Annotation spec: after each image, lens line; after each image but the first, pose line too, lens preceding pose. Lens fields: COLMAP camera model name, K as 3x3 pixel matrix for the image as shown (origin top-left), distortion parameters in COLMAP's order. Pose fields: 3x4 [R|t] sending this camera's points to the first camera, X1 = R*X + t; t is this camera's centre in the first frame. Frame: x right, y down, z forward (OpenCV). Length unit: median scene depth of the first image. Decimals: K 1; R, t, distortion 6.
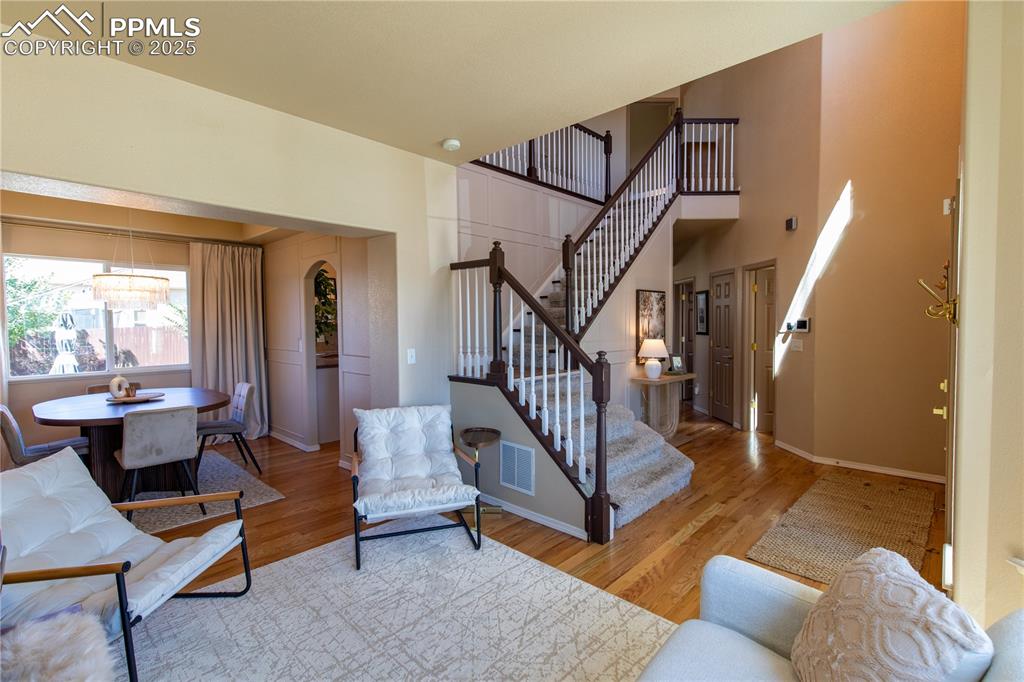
lens RADIAL K [[470.7, 0, 528.5], [0, 470.7, 332.2], [0, 0, 1]] dist [0.002347, 0.000065]
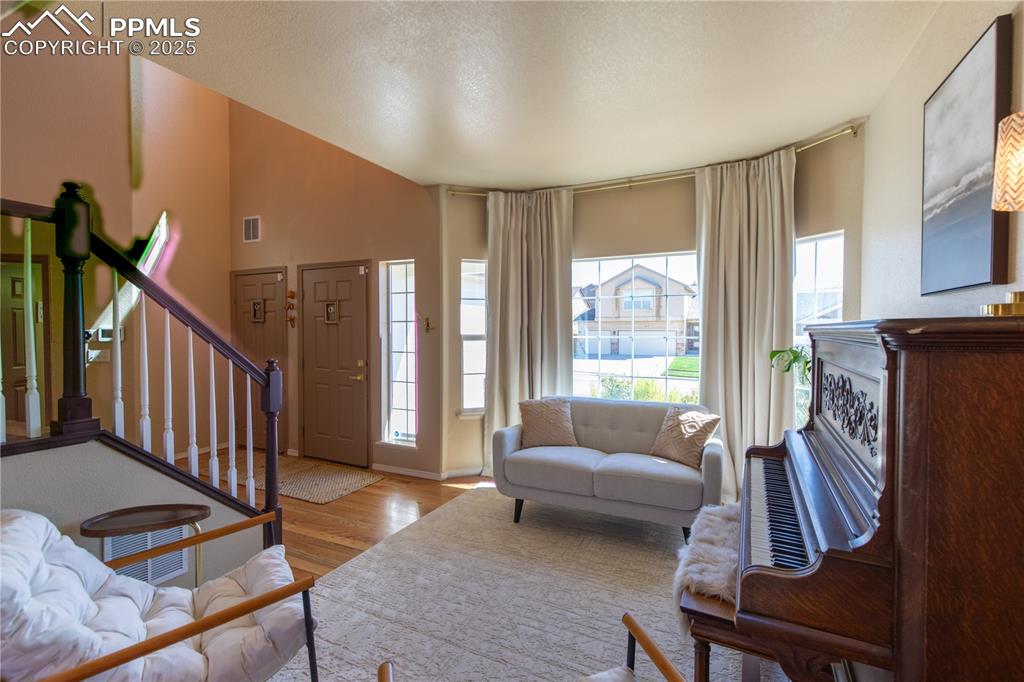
lens RADIAL K [[470.7, 0, 528.5], [0, 470.7, 332.2], [0, 0, 1]] dist [0.002347, 0.000065]
pose [[-0.303259, -0.016005, 0.952774, -1.198538], [0.033474, 0.999063, 0.027437, -0.021891], [-0.952320, 0.040213, -0.302439, 1.048893]]
